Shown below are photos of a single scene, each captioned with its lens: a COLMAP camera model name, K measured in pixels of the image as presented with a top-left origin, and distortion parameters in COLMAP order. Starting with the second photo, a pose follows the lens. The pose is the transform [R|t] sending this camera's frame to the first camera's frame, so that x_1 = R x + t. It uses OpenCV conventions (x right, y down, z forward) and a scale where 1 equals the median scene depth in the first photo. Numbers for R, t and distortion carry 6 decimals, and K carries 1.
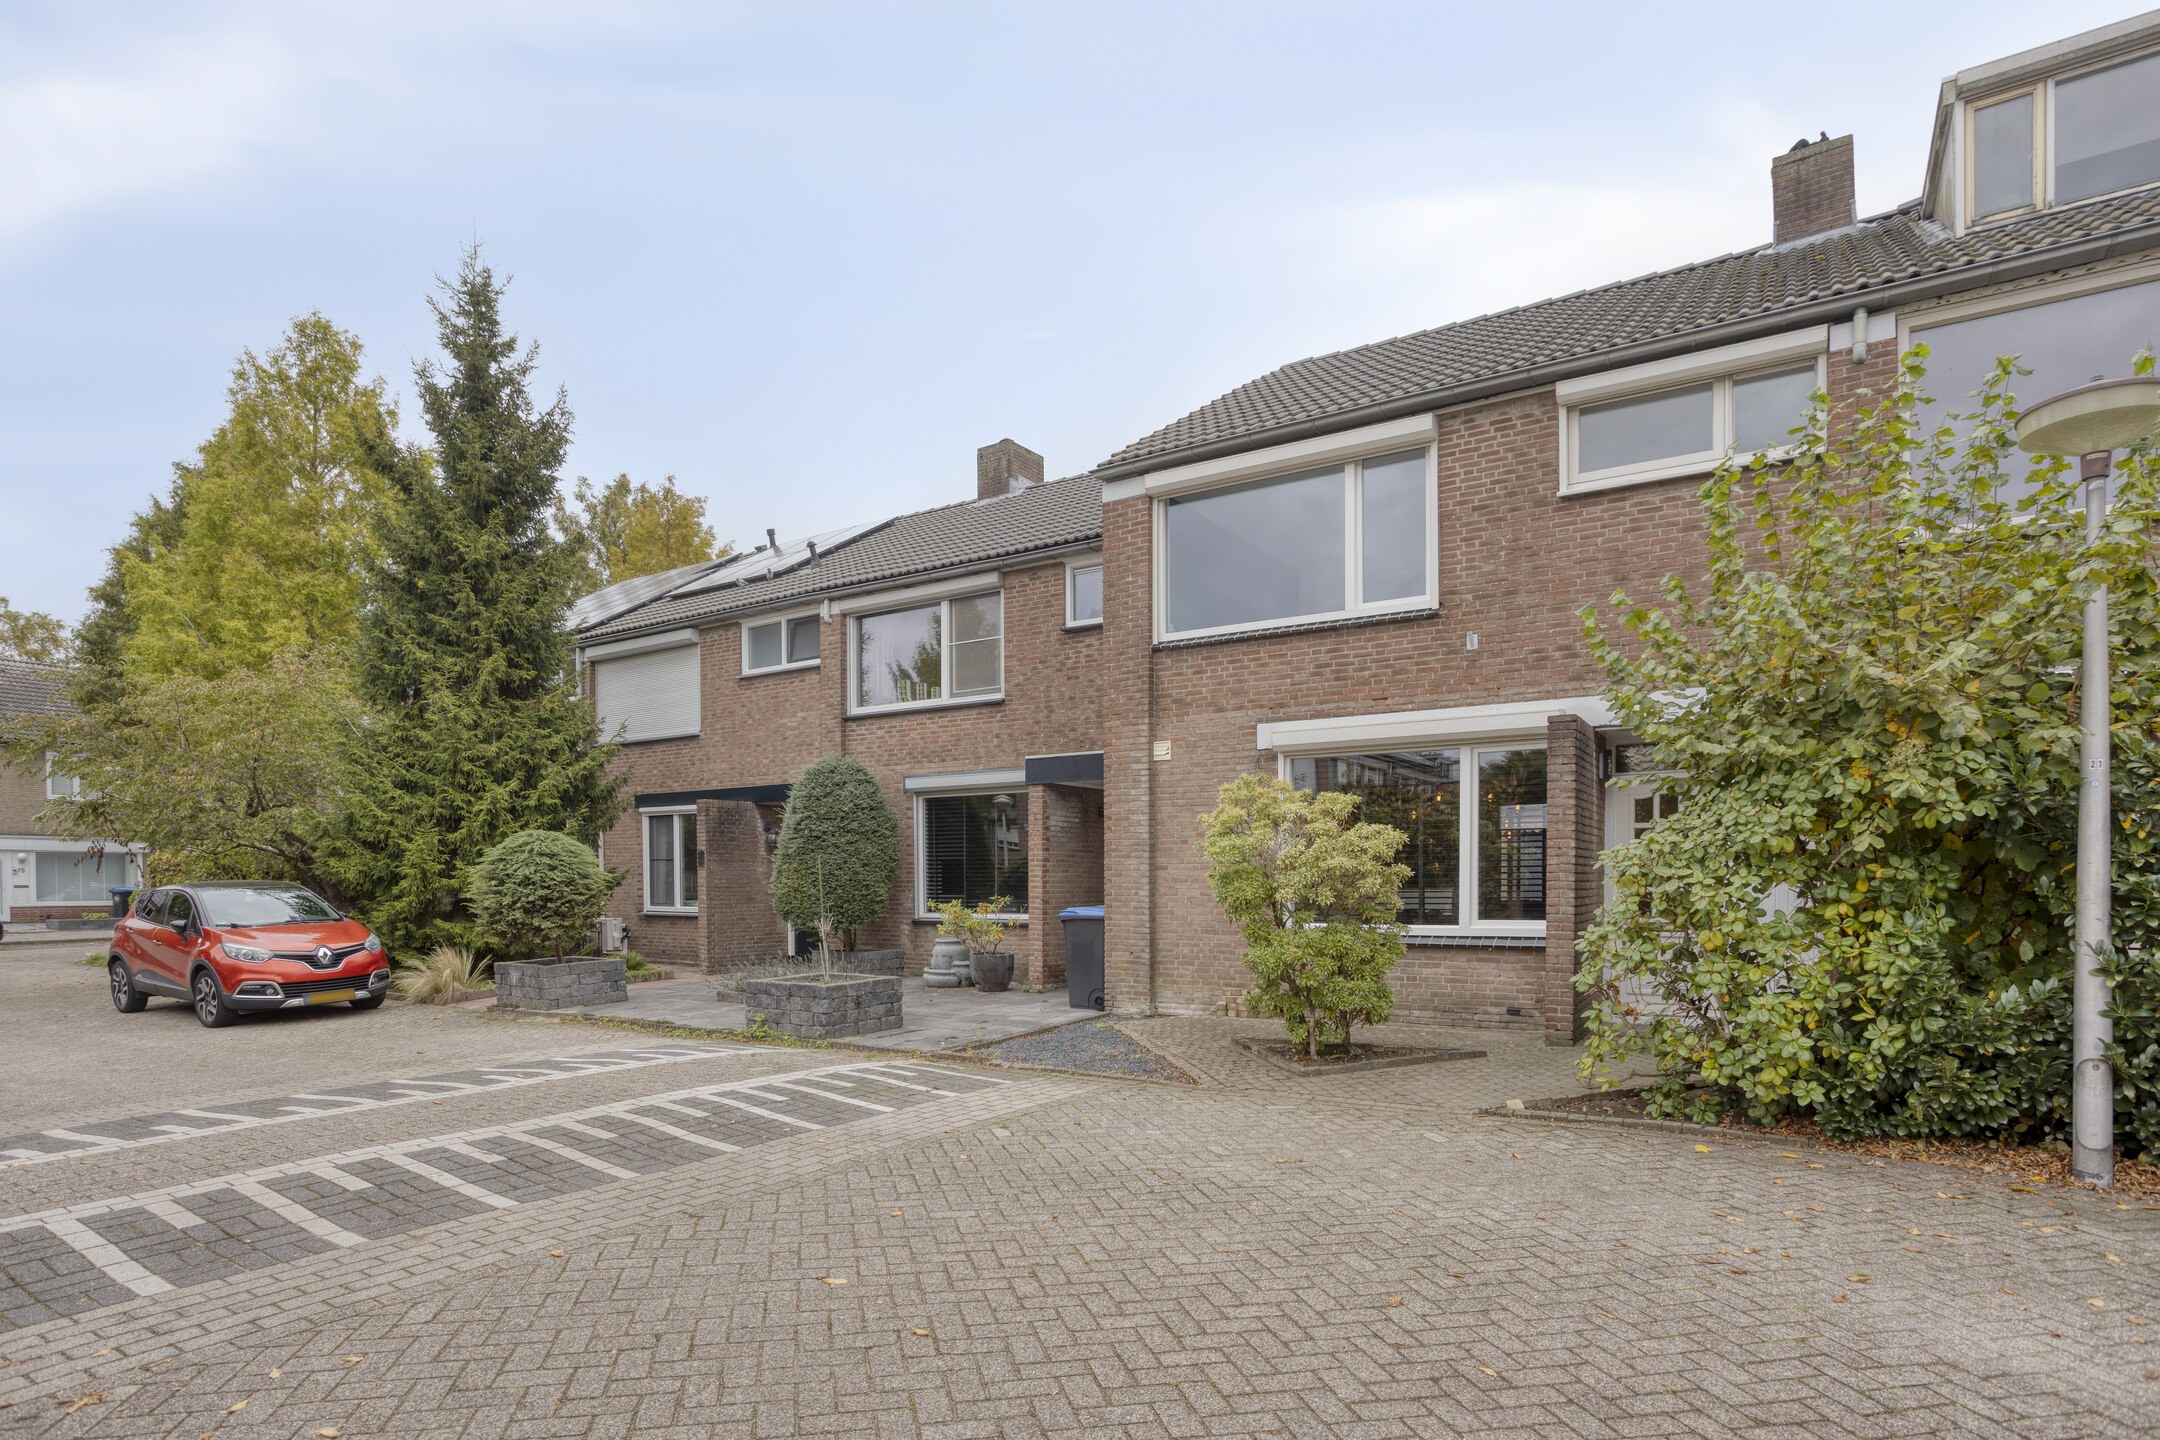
lens RADIAL K [[1121.7, 0, 1078.6], [0, 1121.7, 680.6], [0, 0, 1]] dist [-0.033862, 0.027679]
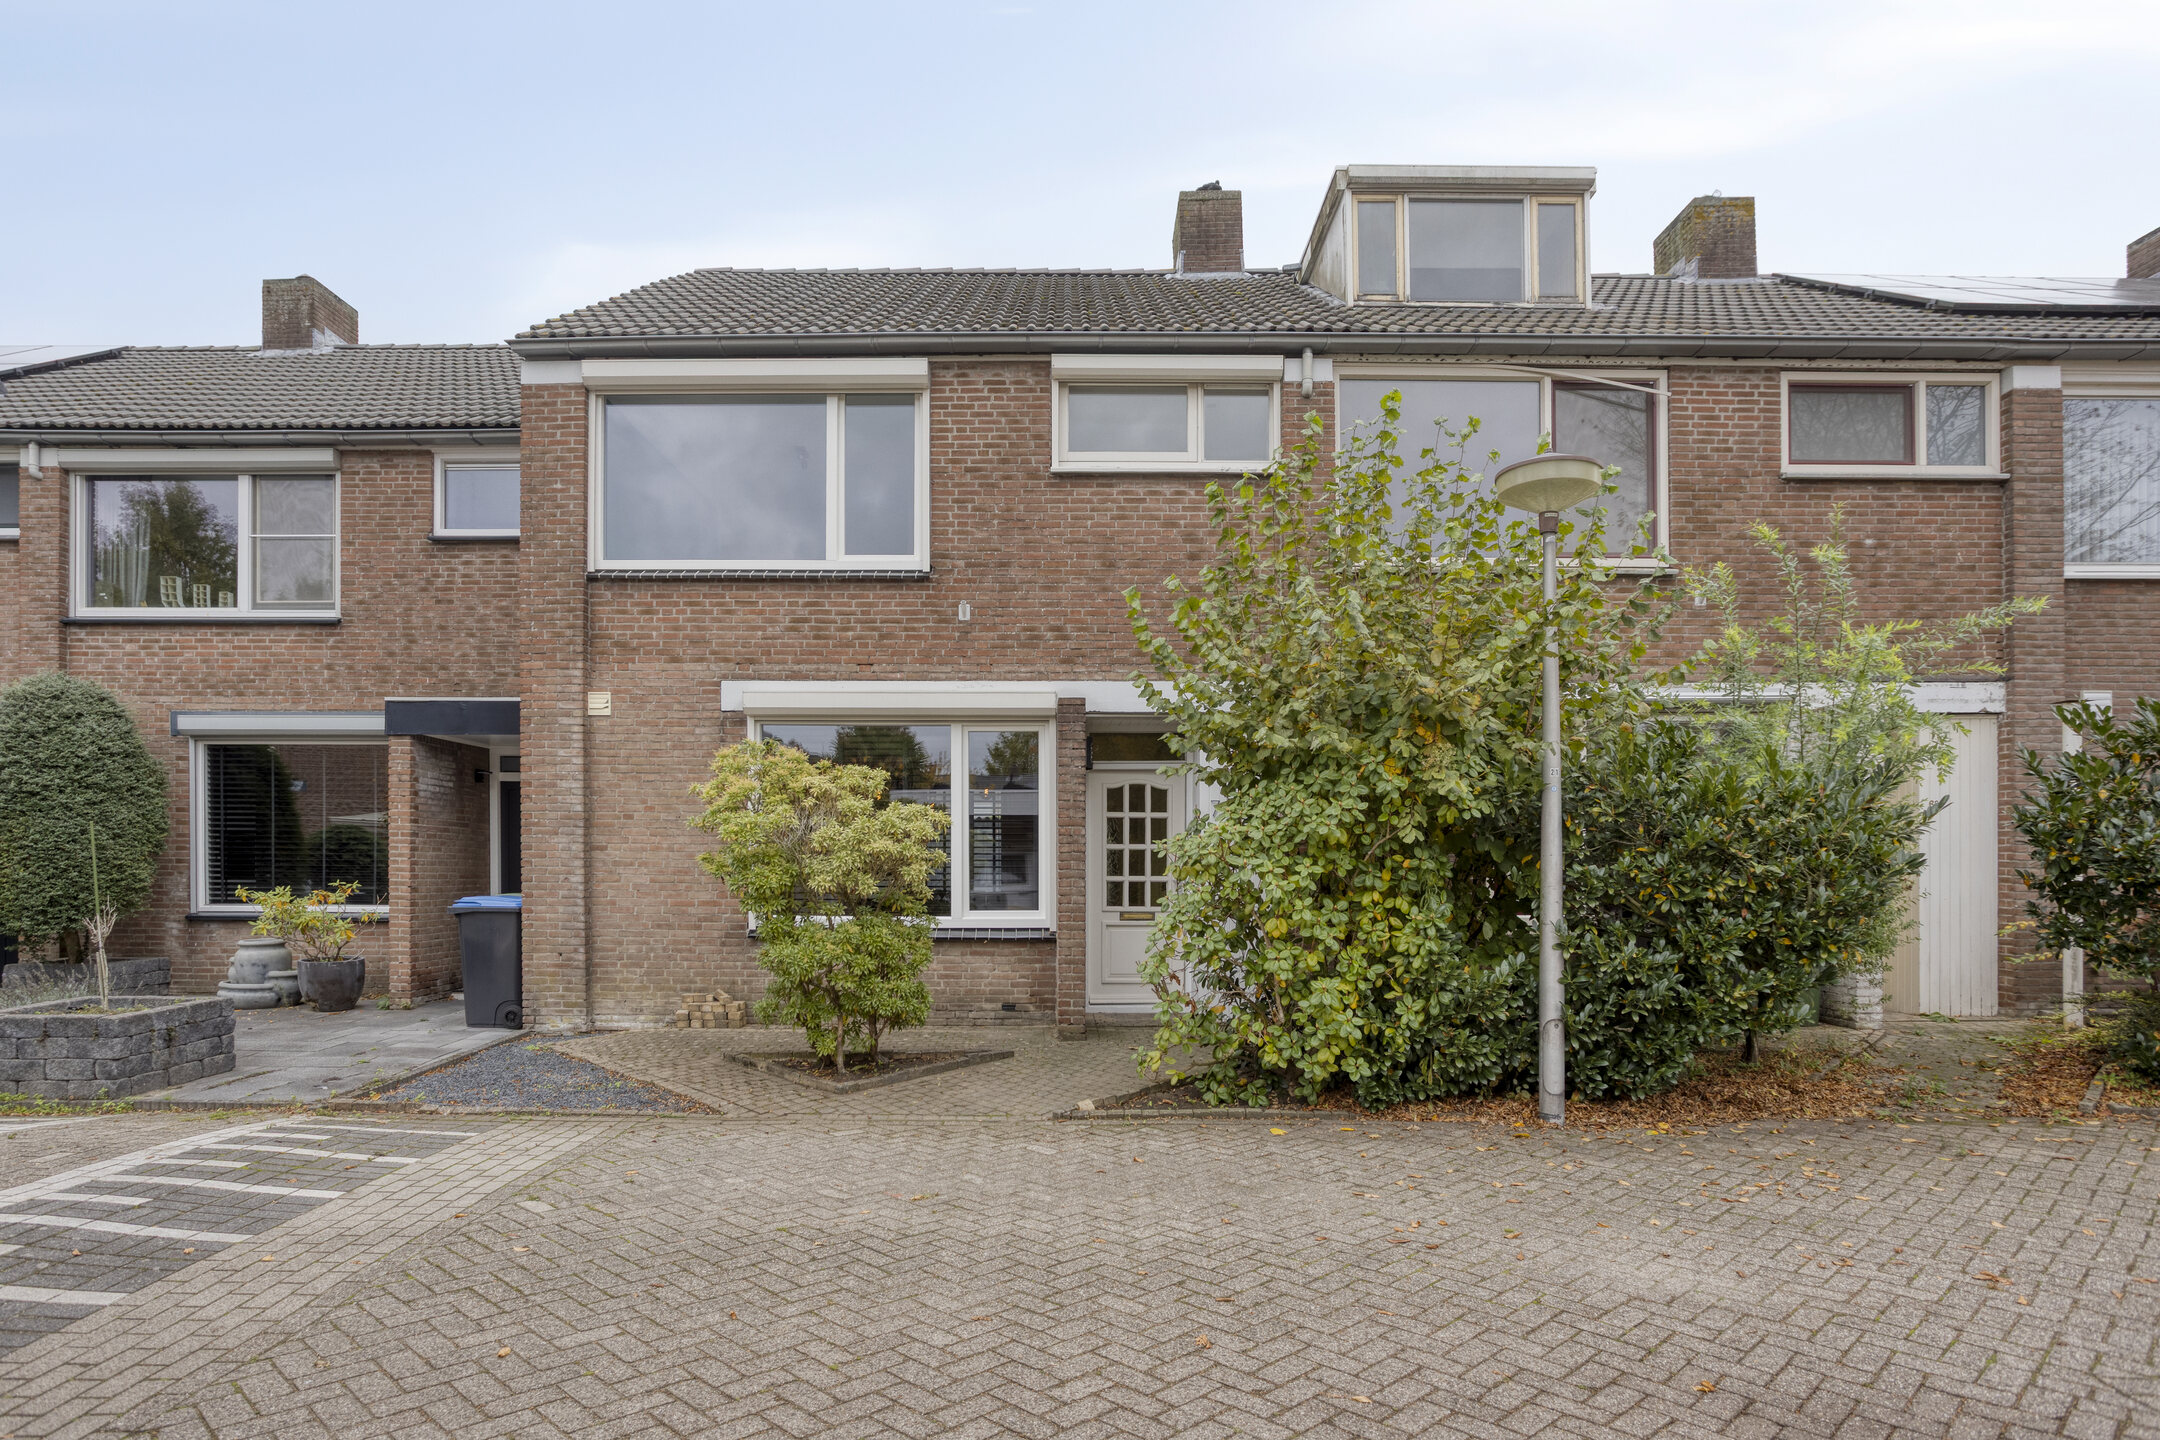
lens RADIAL K [[1240.9, 0, 1073.9], [0, 1240.9, 678.2], [0, 0, 1]] dist [-0.062671, 0.053422]
pose [[0.850147, 0.084339, 0.519748, -0.122642], [-0.097912, 0.995194, -0.001336, 0.015454], [-0.517363, -0.049753, 0.854319, 0.086299]]
